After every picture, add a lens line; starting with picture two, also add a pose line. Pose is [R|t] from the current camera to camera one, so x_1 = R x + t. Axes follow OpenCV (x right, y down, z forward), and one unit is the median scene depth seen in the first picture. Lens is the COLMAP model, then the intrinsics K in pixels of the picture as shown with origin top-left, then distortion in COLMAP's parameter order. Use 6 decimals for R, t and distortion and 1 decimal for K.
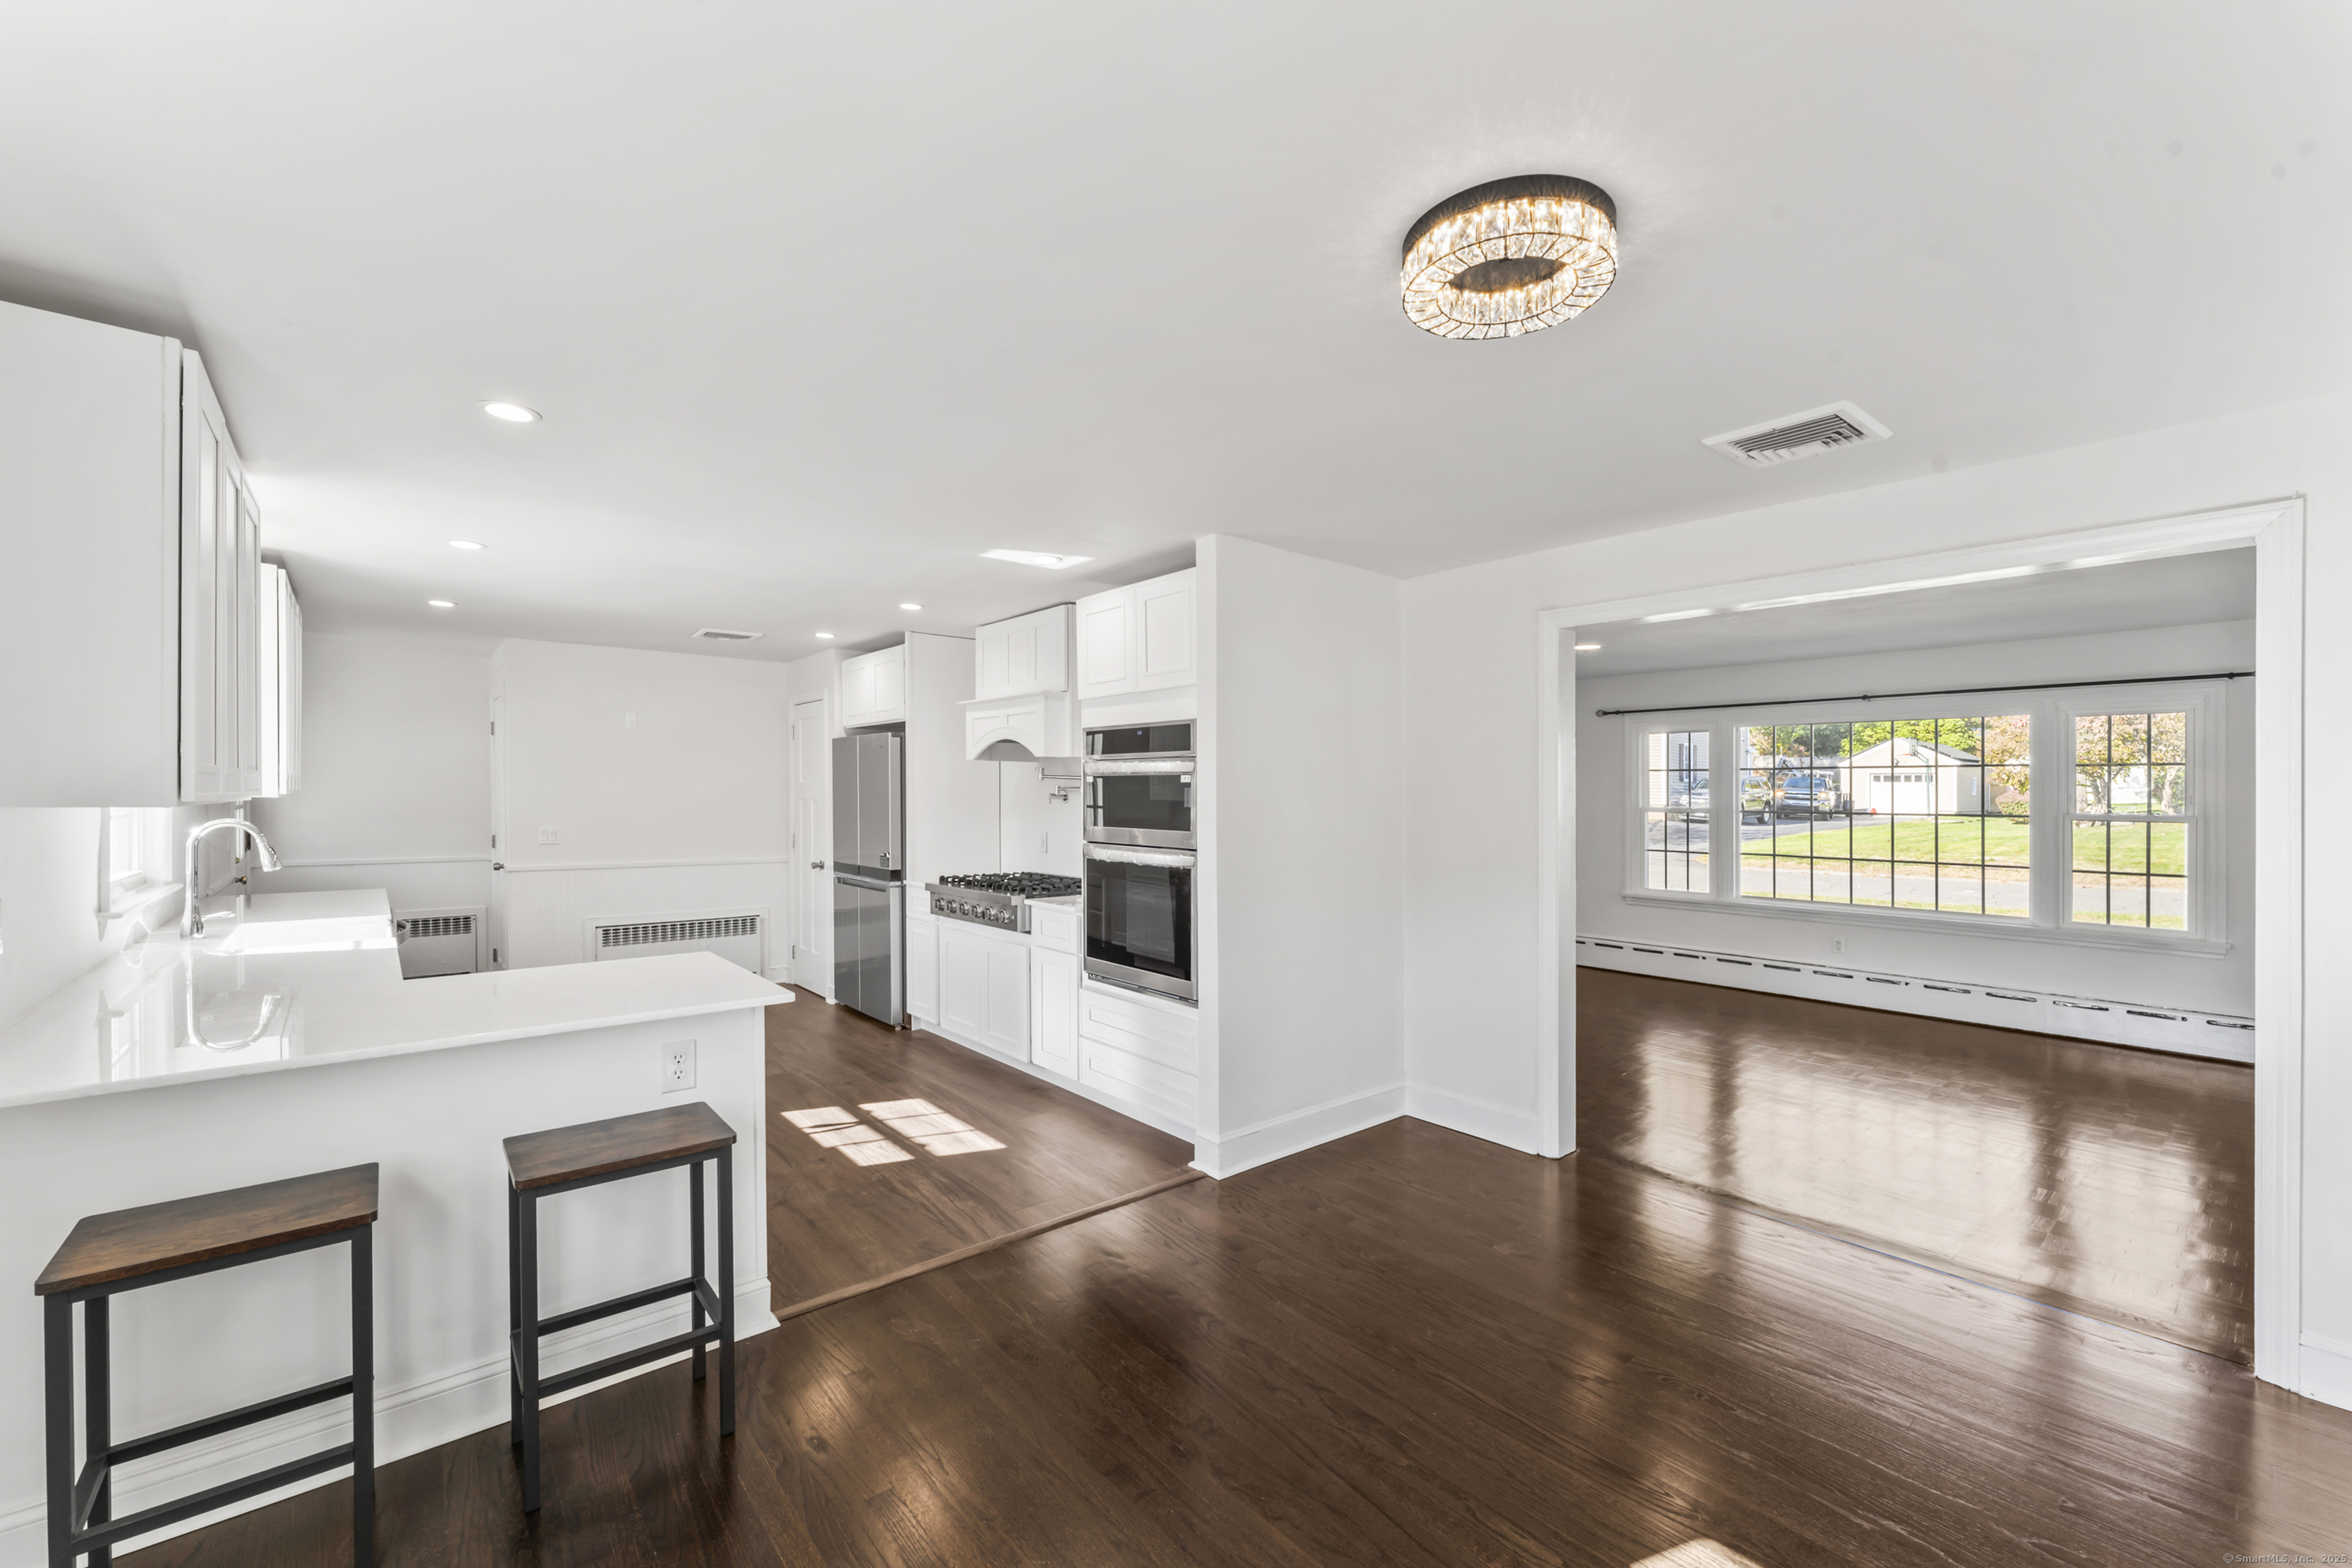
lens RADIAL K [[939.0, 0, 1179.4], [0, 939.0, 797.9], [0, 0, 1]] dist [0.000529, 0.000072]
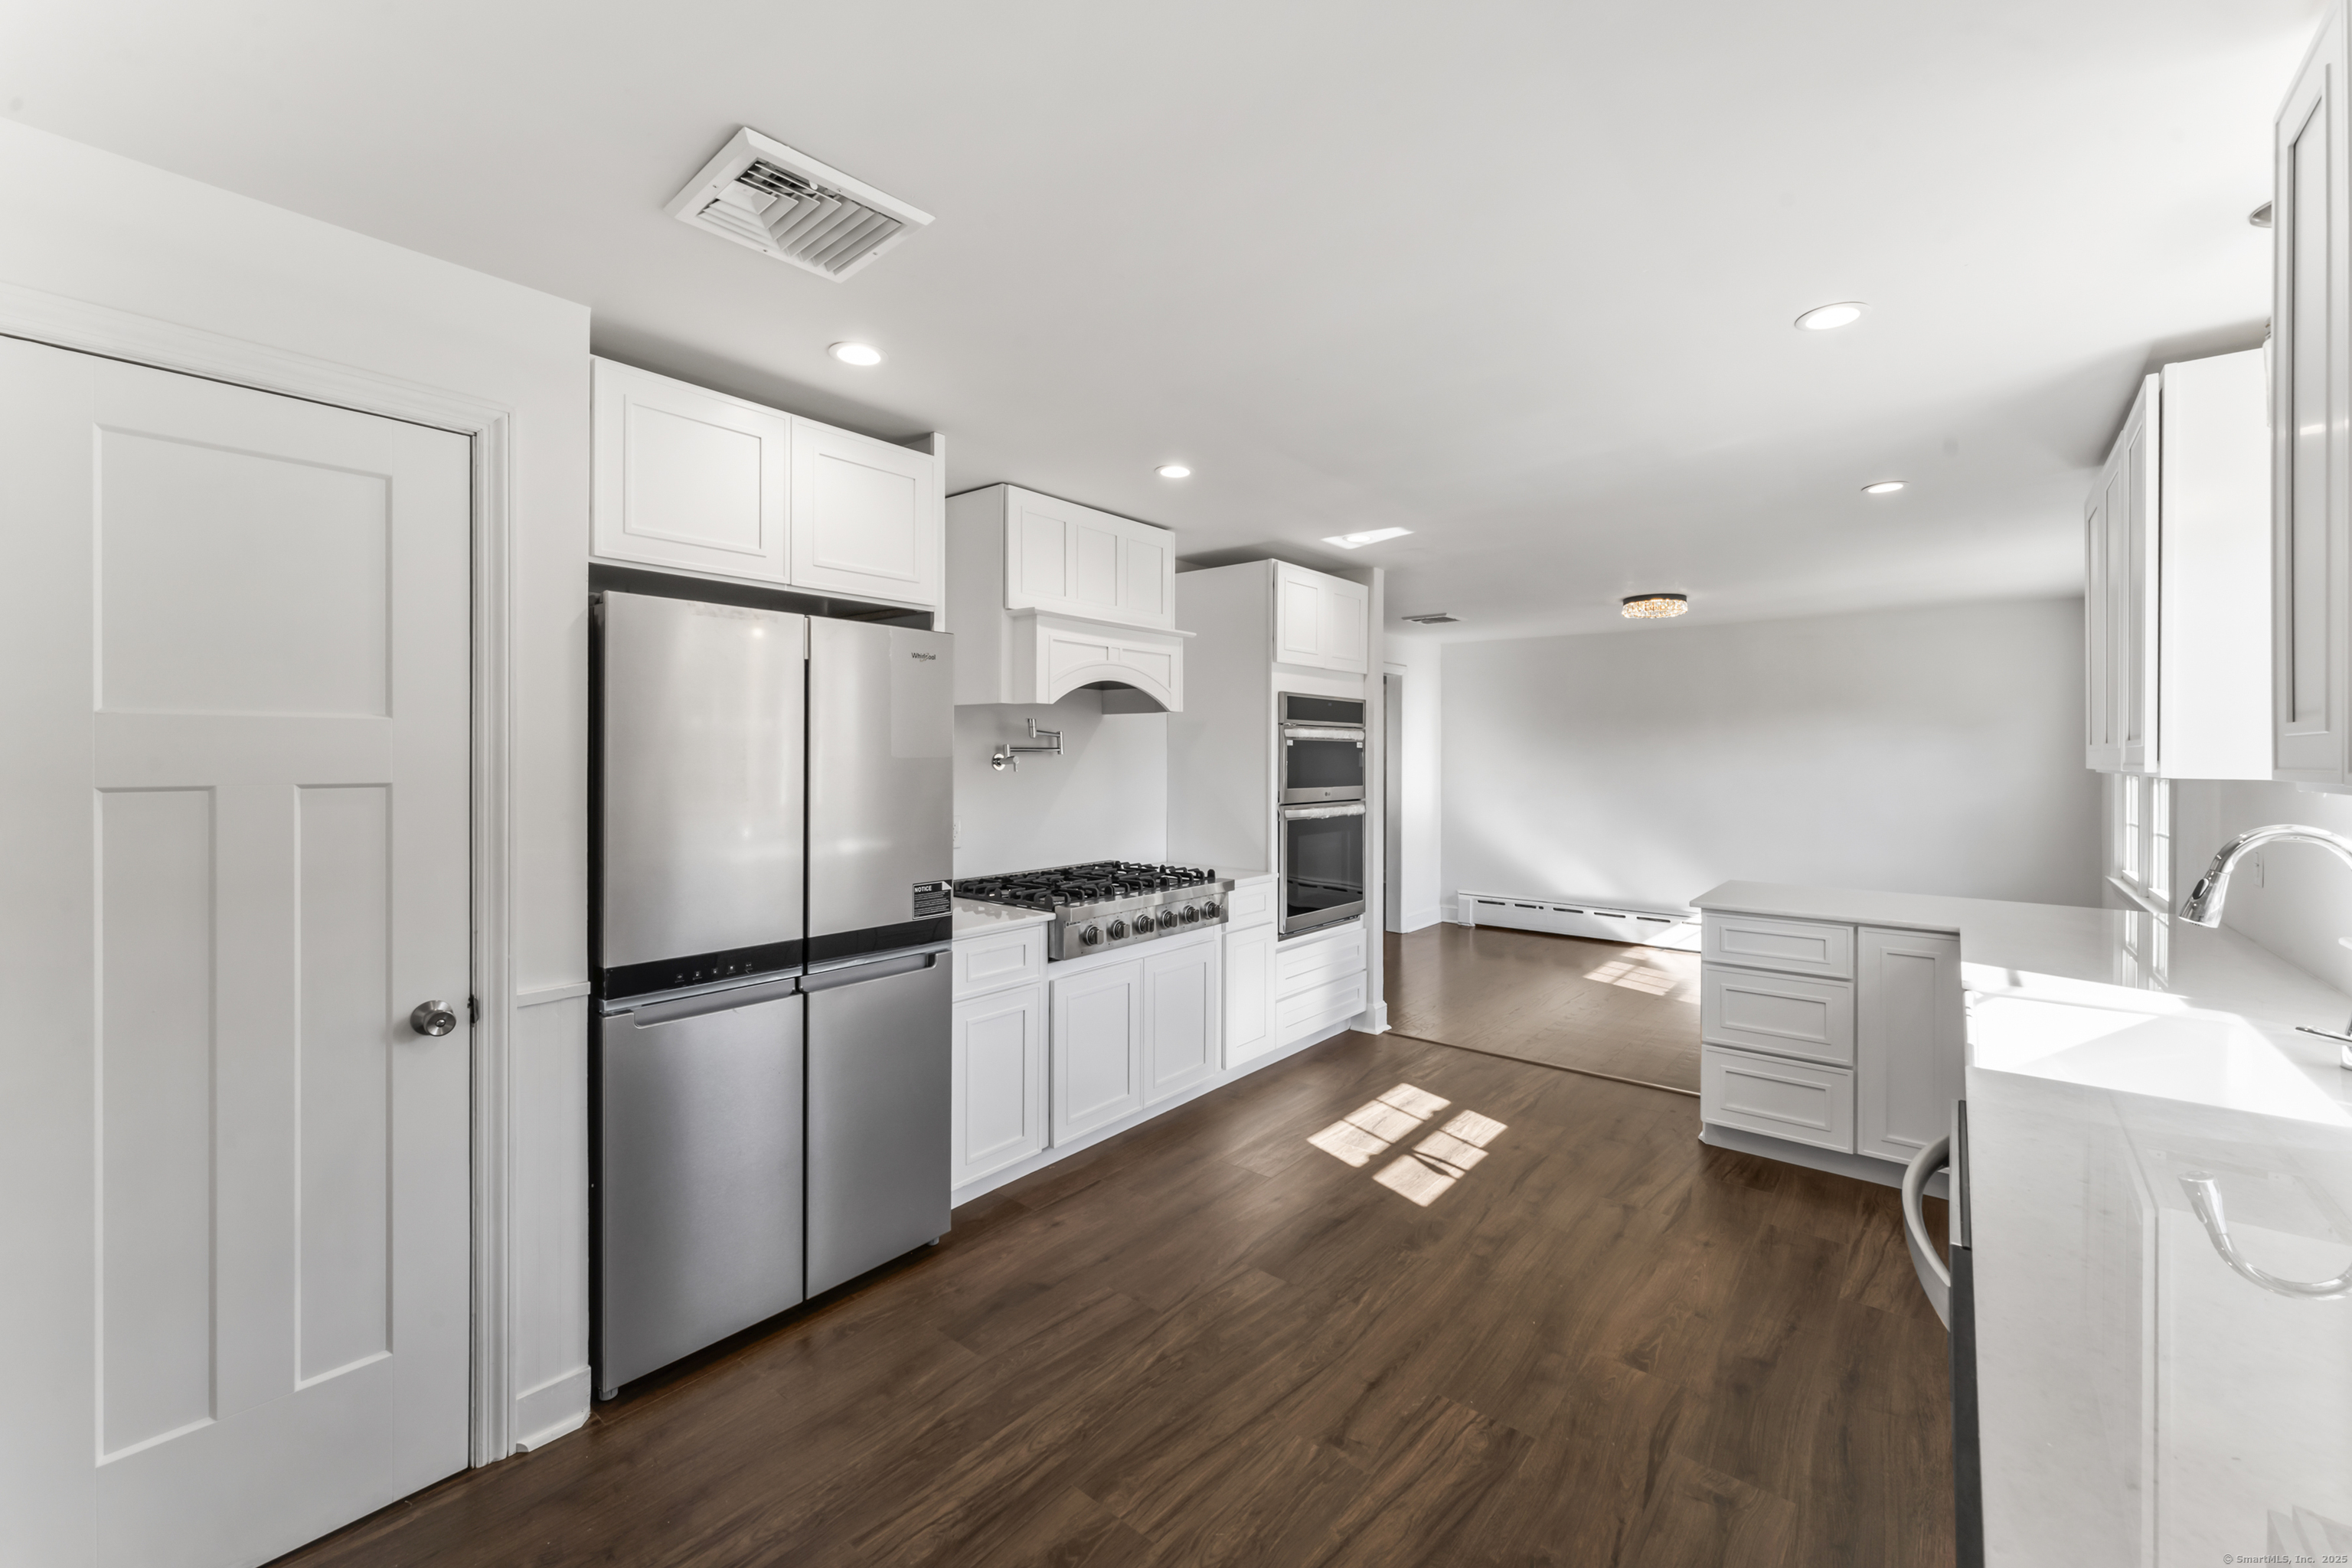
lens RADIAL K [[951.8, 0, 1181.4], [0, 951.8, 750.7], [0, 0, 1]] dist [0.016934, -0.000039]
pose [[-0.175340, -0.004552, 0.984497, -0.930149], [-0.002082, 0.999989, 0.004252, -0.013138], [-0.984506, -0.001304, -0.175348, 1.099965]]
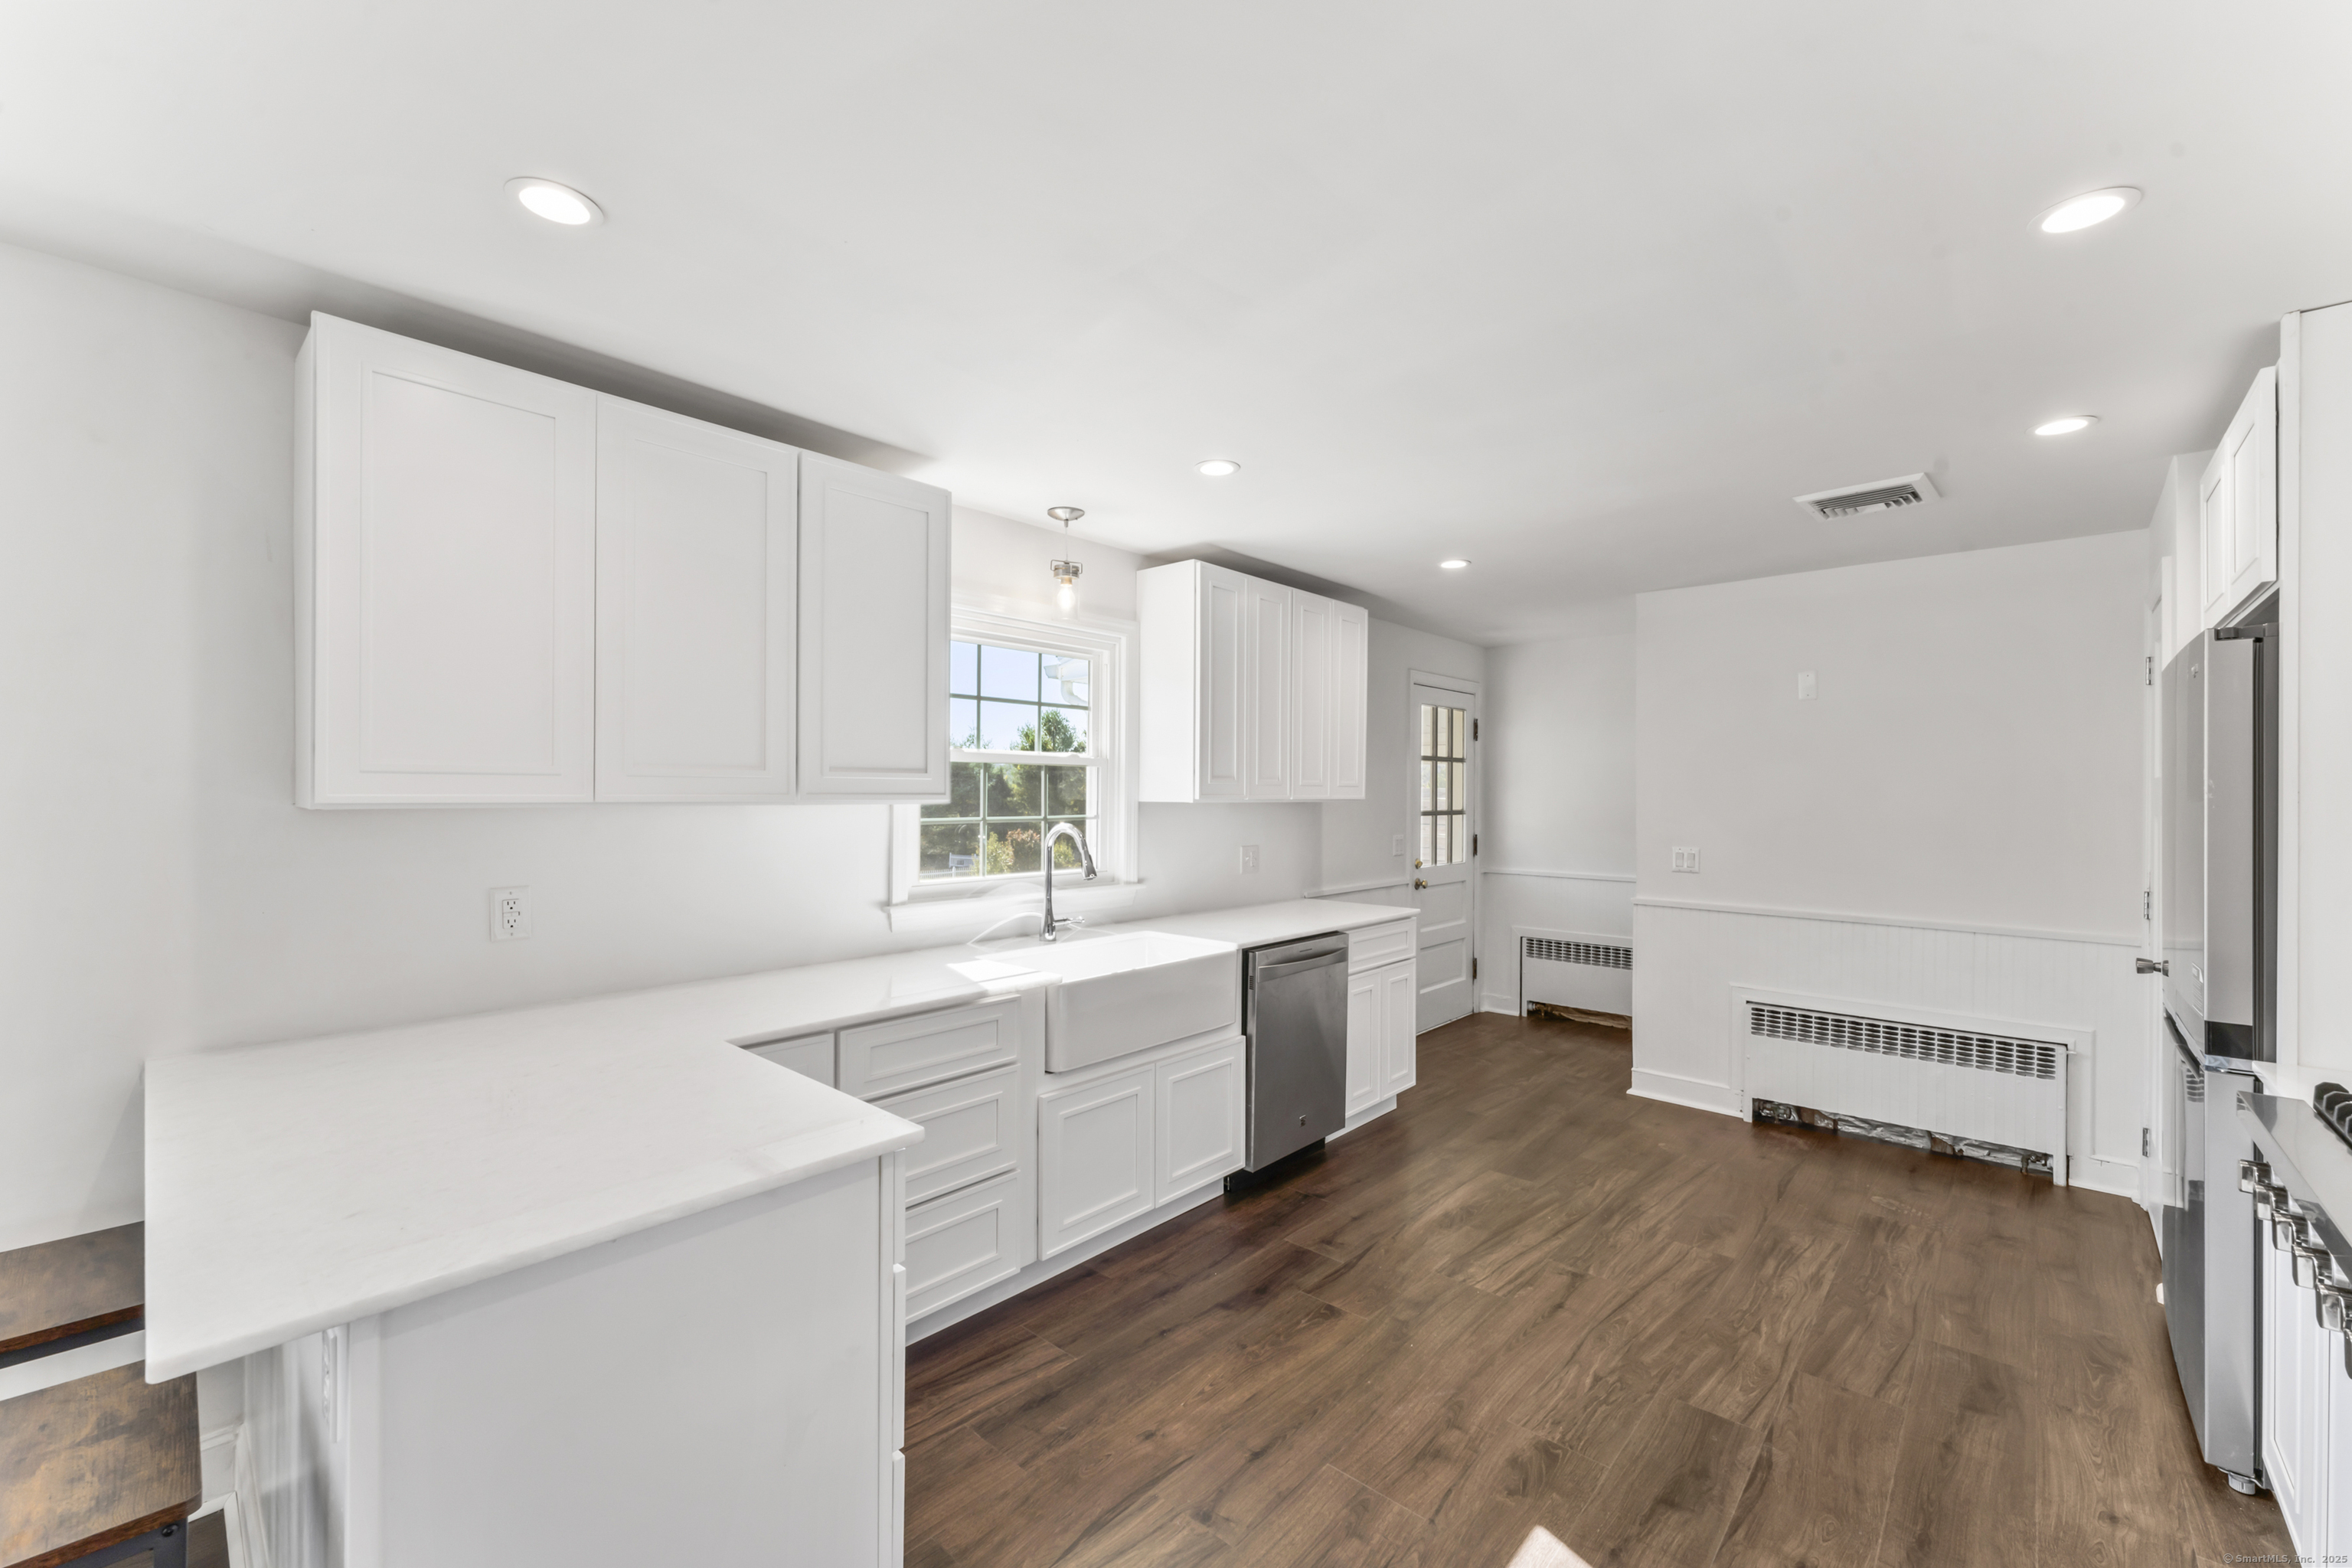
lens RADIAL K [[939.0, 0, 1179.4], [0, 939.0, 797.9], [0, 0, 1]] dist [0.000529, 0.000072]
pose [[0.127474, -0.000861, -0.991842, -0.013028], [-0.011004, 0.999937, -0.002283, -0.001663], [0.991781, 0.011205, 0.127457, 0.651968]]
